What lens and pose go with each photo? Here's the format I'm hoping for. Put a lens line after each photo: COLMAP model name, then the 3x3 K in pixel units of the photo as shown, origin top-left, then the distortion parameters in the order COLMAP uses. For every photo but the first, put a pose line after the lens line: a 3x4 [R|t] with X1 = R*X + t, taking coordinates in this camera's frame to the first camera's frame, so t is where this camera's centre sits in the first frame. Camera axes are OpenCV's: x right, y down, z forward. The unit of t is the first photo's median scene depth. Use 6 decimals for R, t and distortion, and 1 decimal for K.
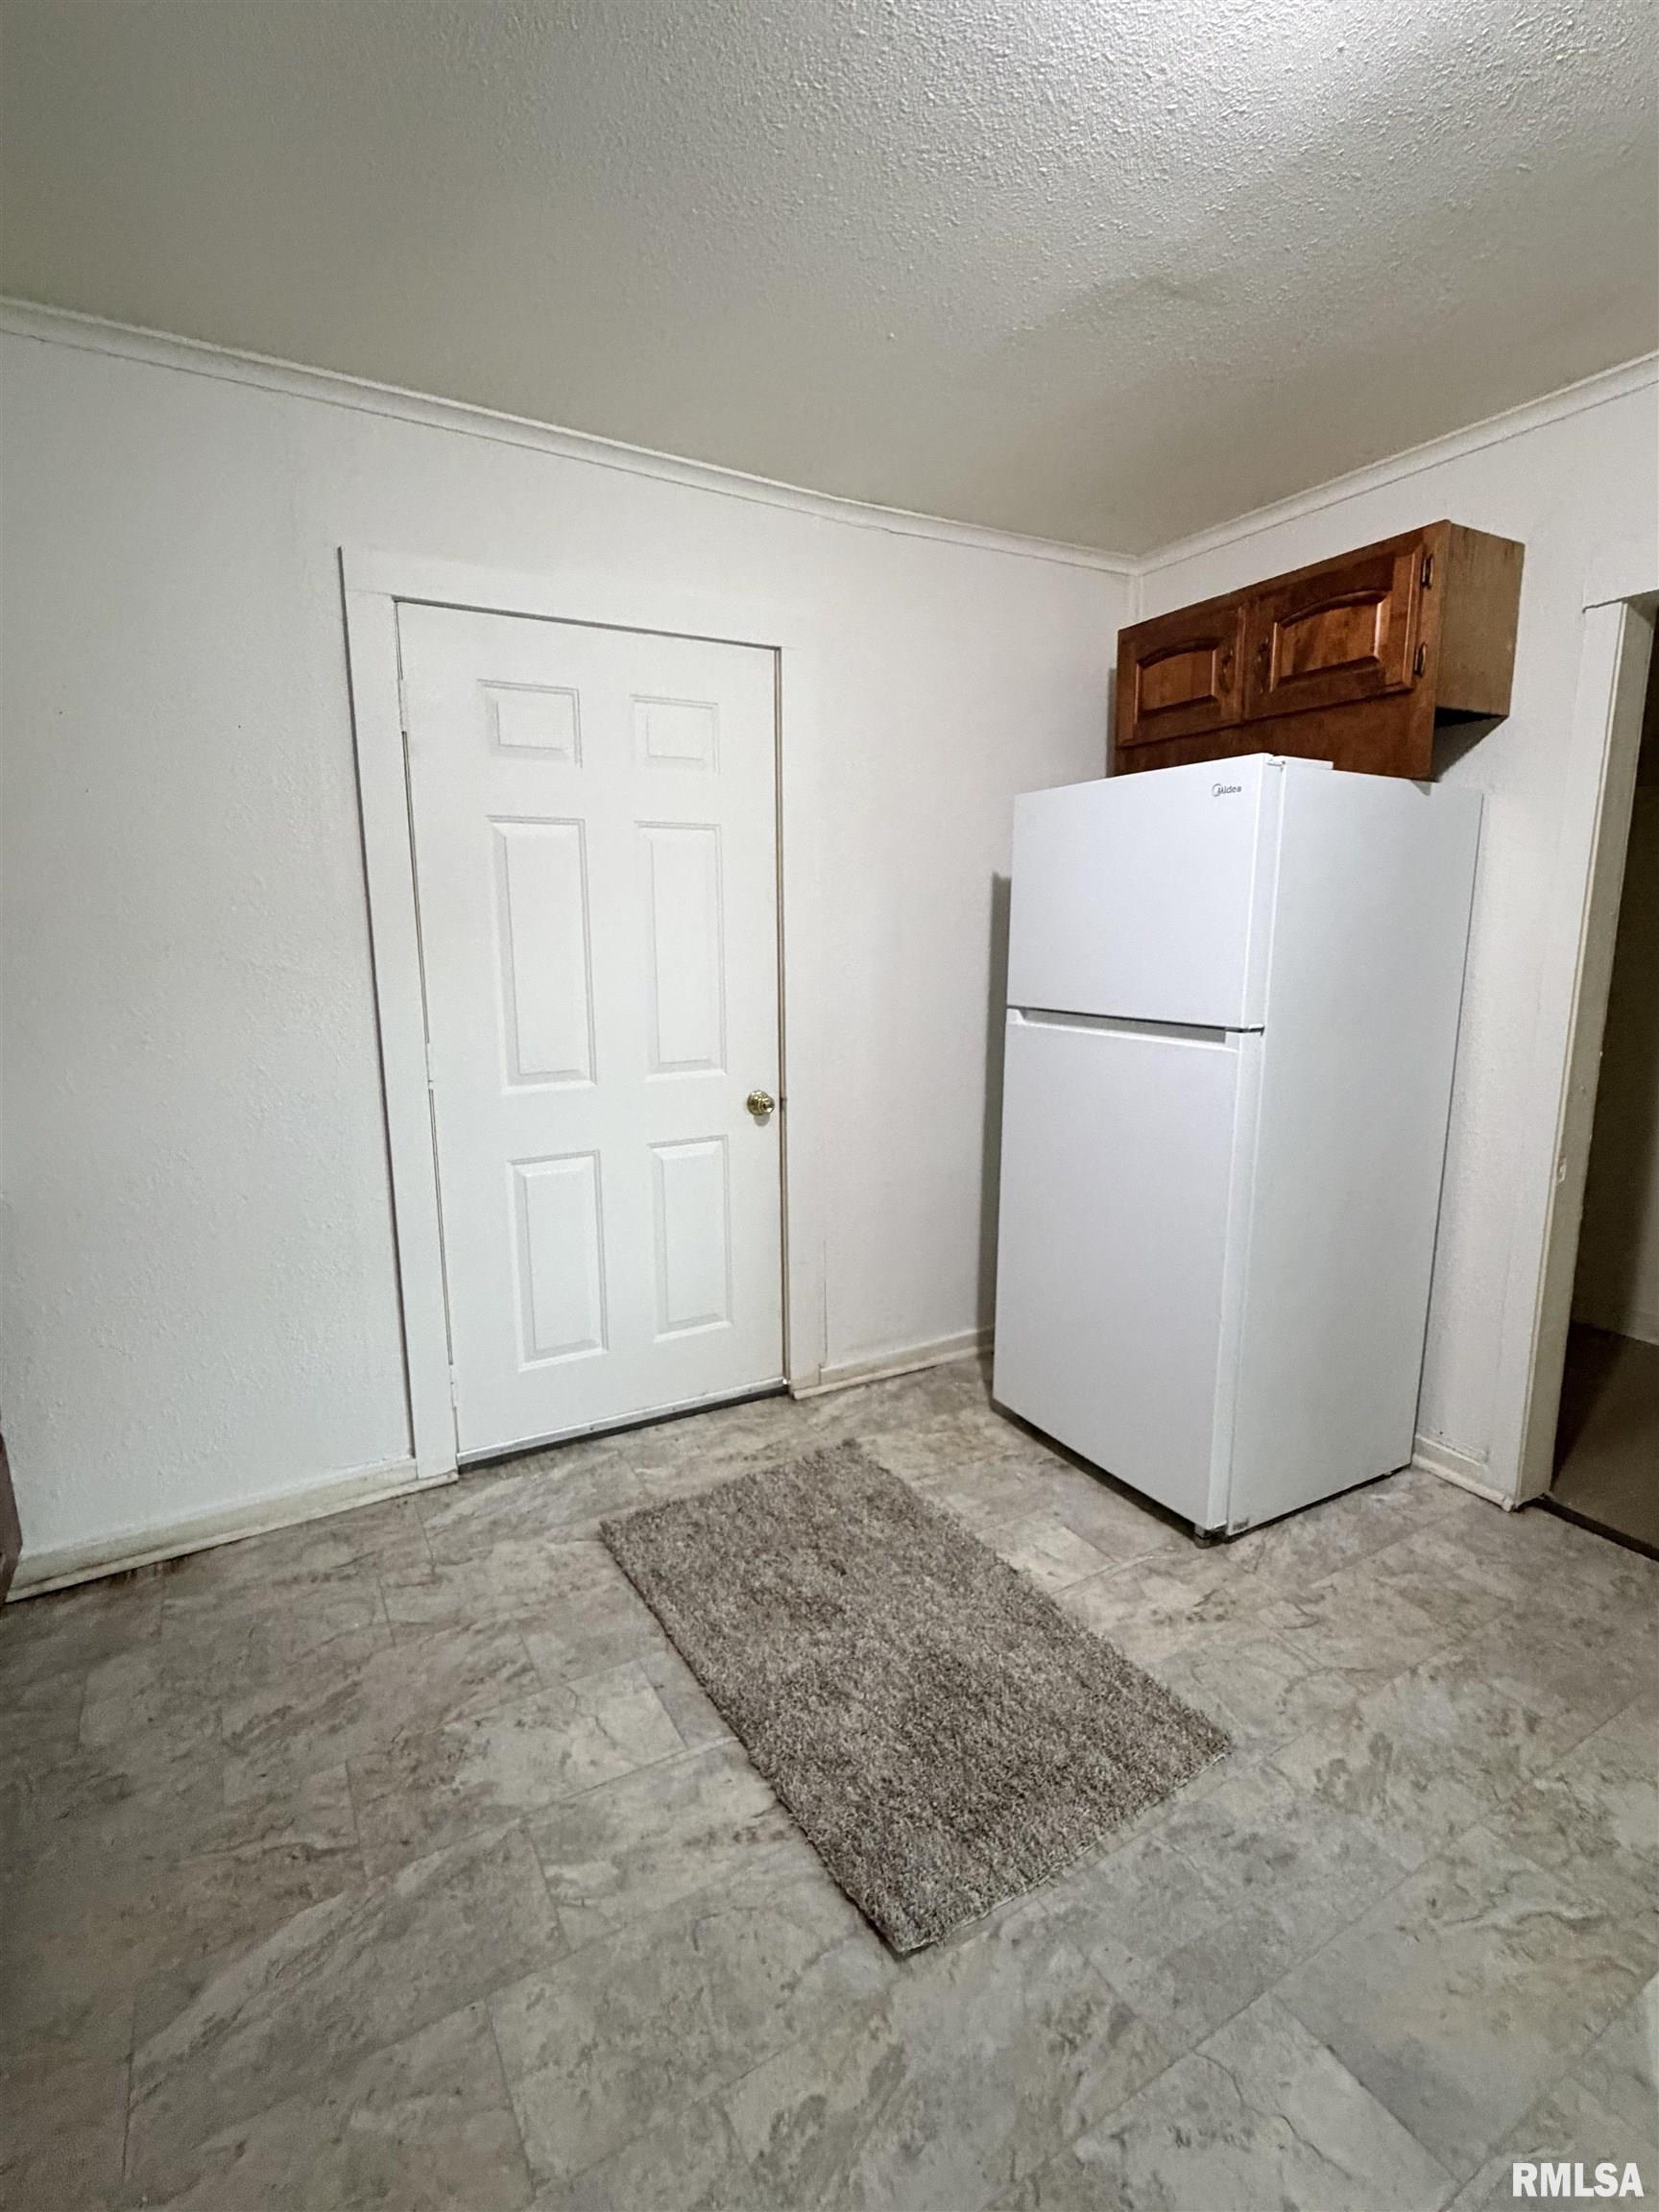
lens RADIAL K [[1037.4, 0, 820.5], [0, 1037.4, 1102.9], [0, 0, 1]] dist [-0.000827, -0.000006]
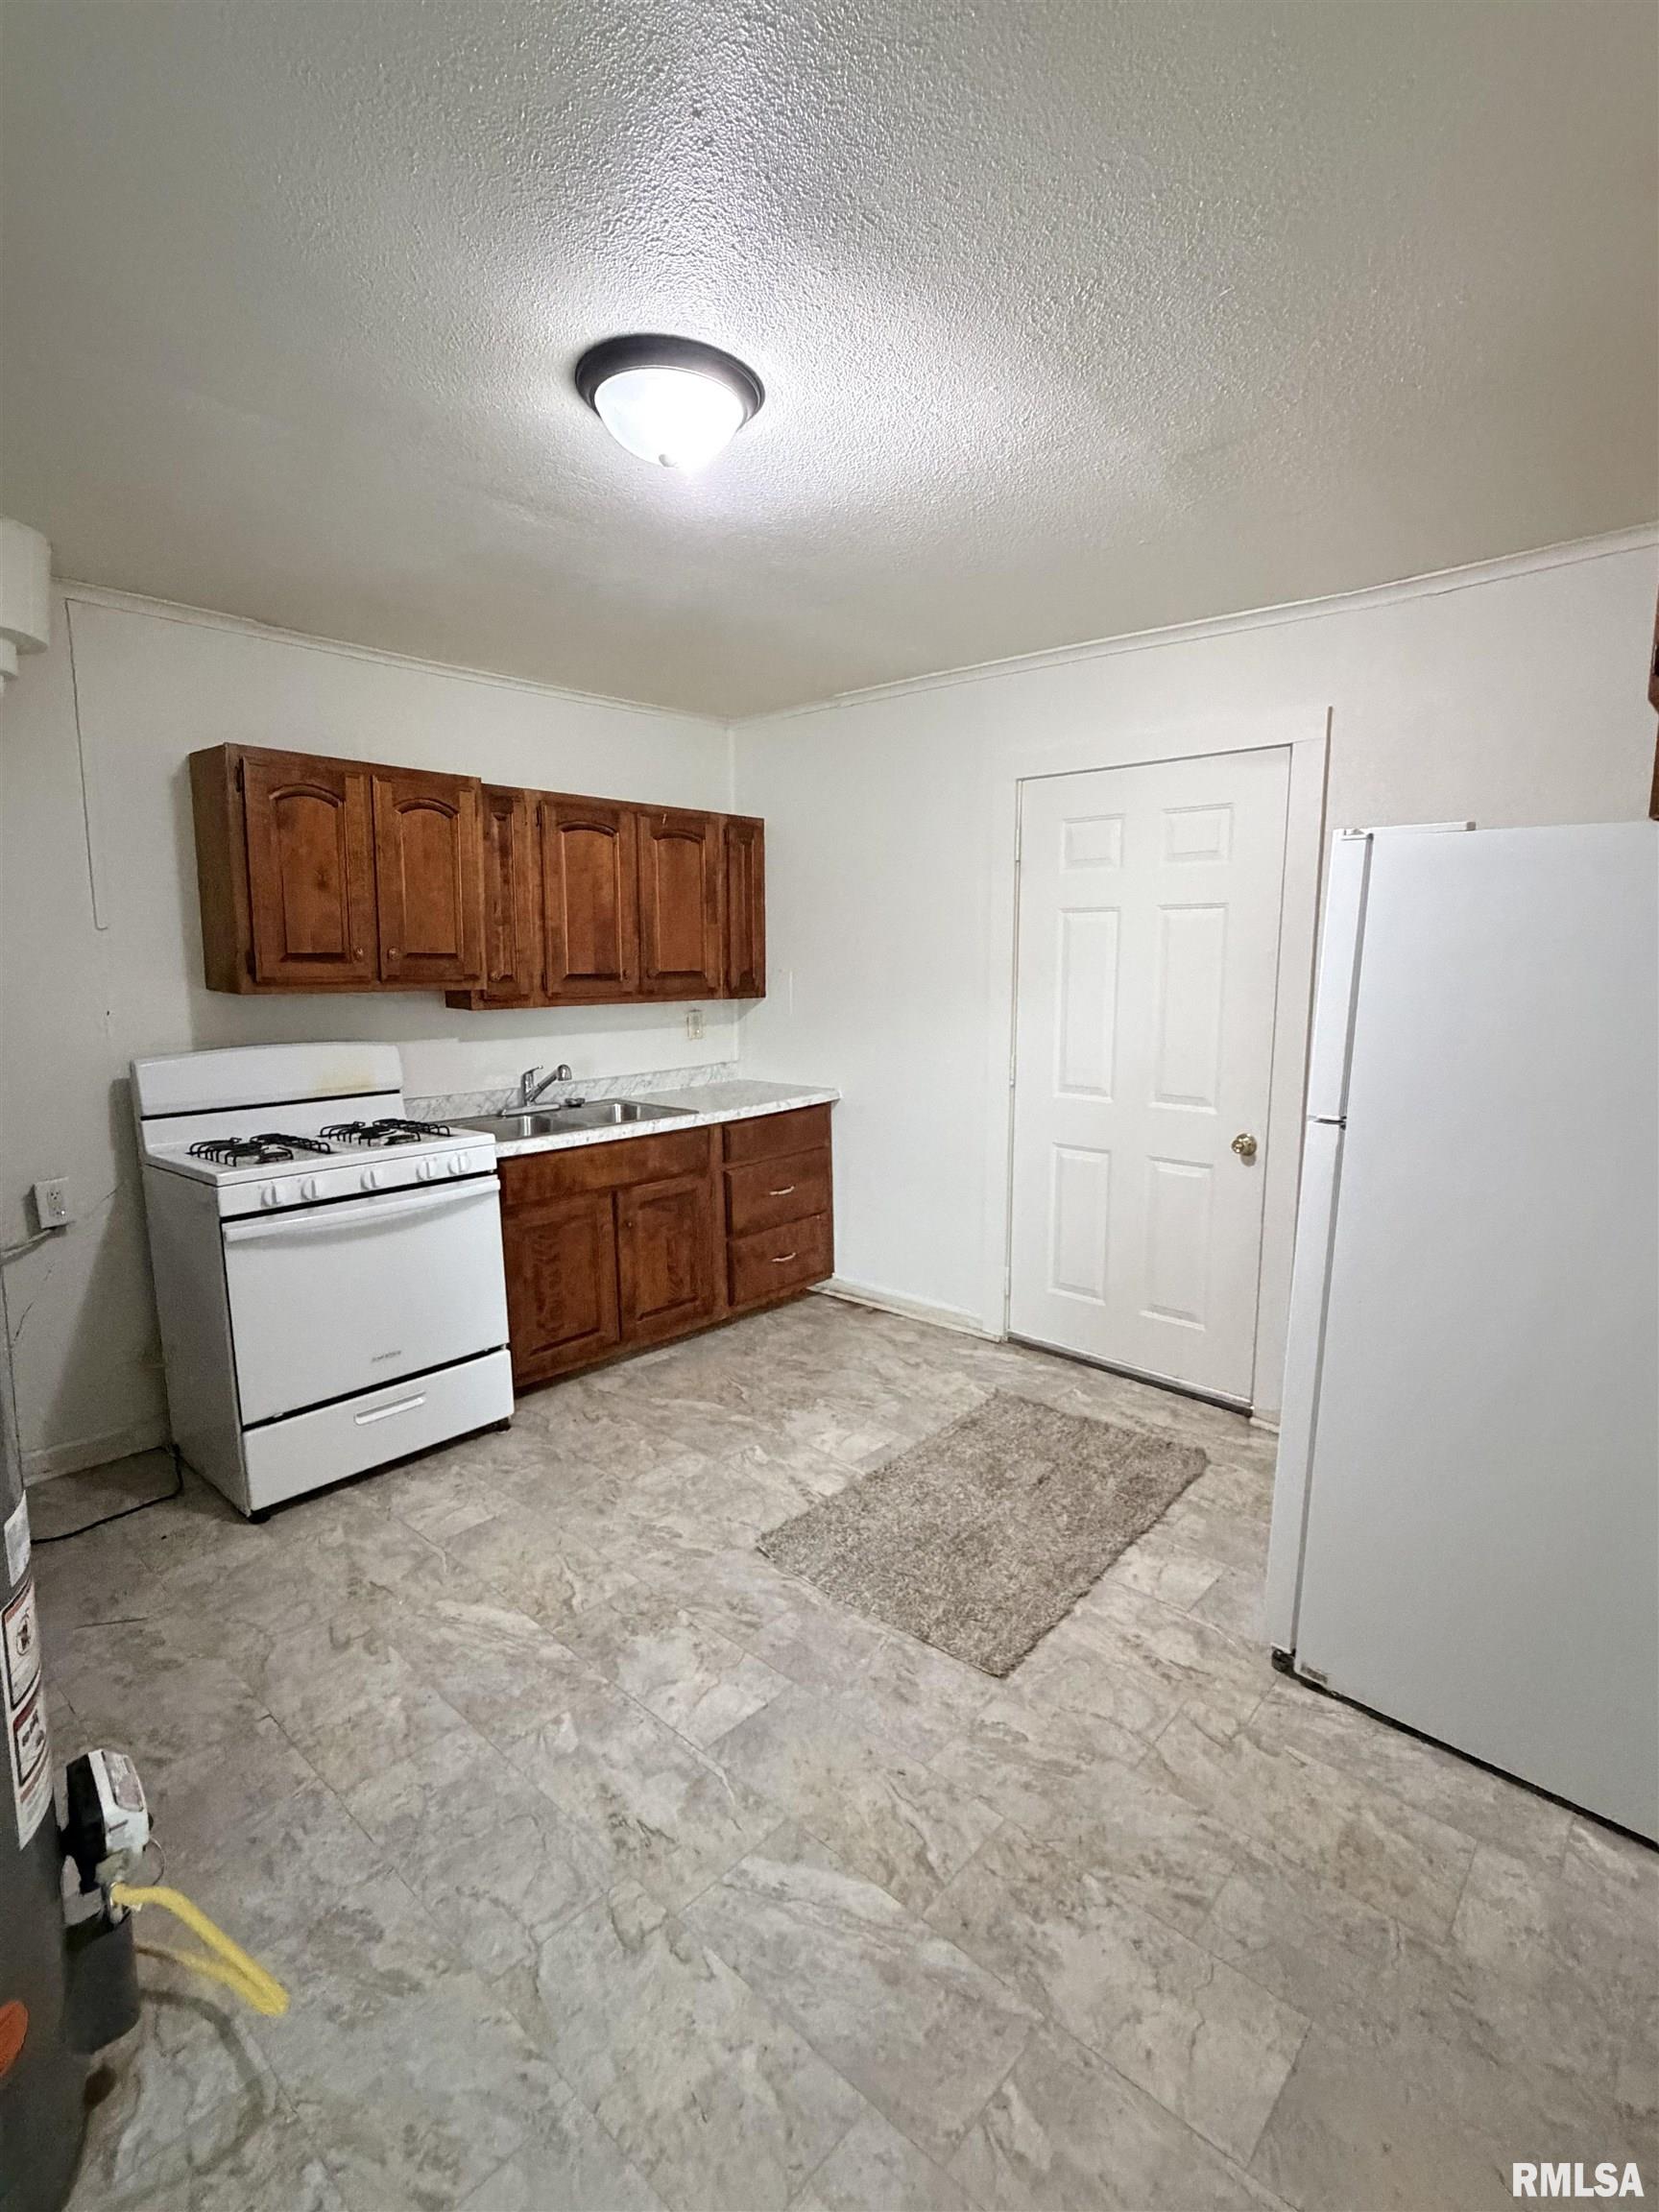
lens RADIAL K [[1037.4, 0, 833.5], [0, 1037.4, 1104.5], [0, 0, 1]] dist [-0.000827, -0.000006]
pose [[0.309364, 0.146022, -0.939666, 1.181824], [-0.171340, 0.980527, 0.095962, -0.102543], [0.935380, 0.131315, 0.328359, 0.283985]]
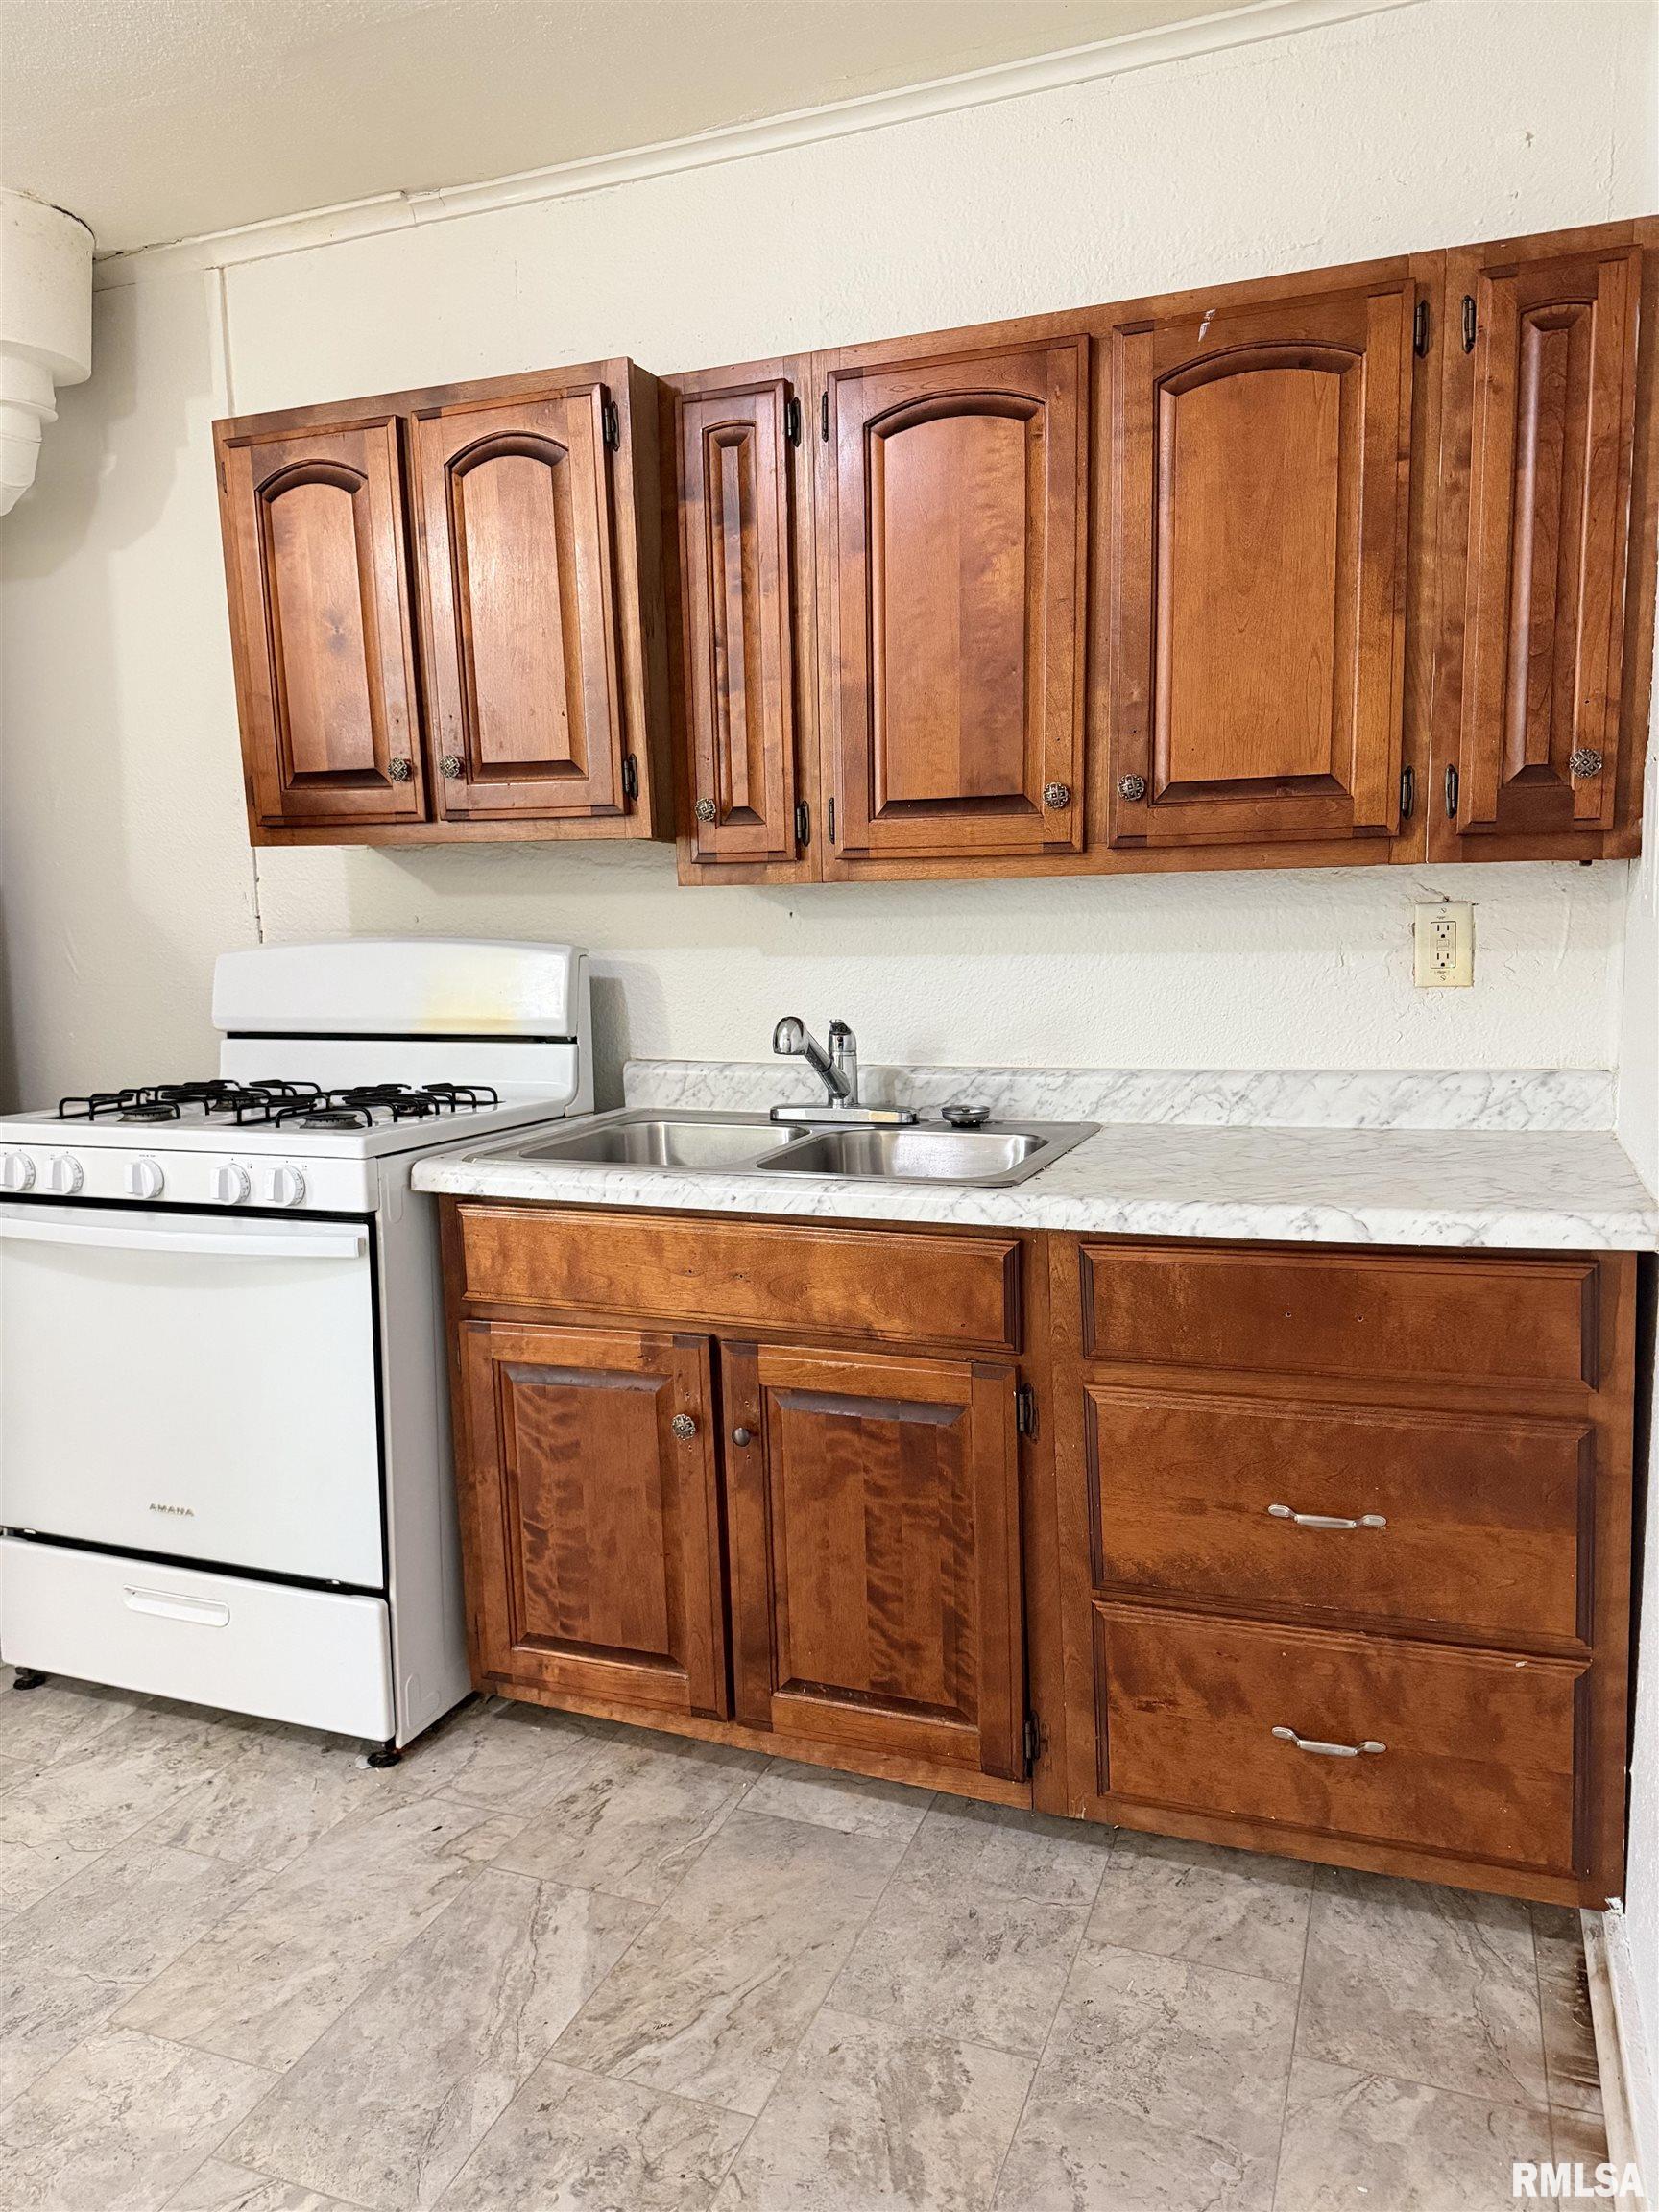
lens RADIAL K [[1567.5, 0, 814.6], [0, 1567.5, 1095.7], [0, 0, 1]] dist [0.012663, -0.007900]
pose [[-0.780300, 0.106718, -0.616234, 0.022154], [-0.083356, 0.958796, 0.271591, -0.169521], [0.619826, 0.263289, -0.739253, 1.291911]]
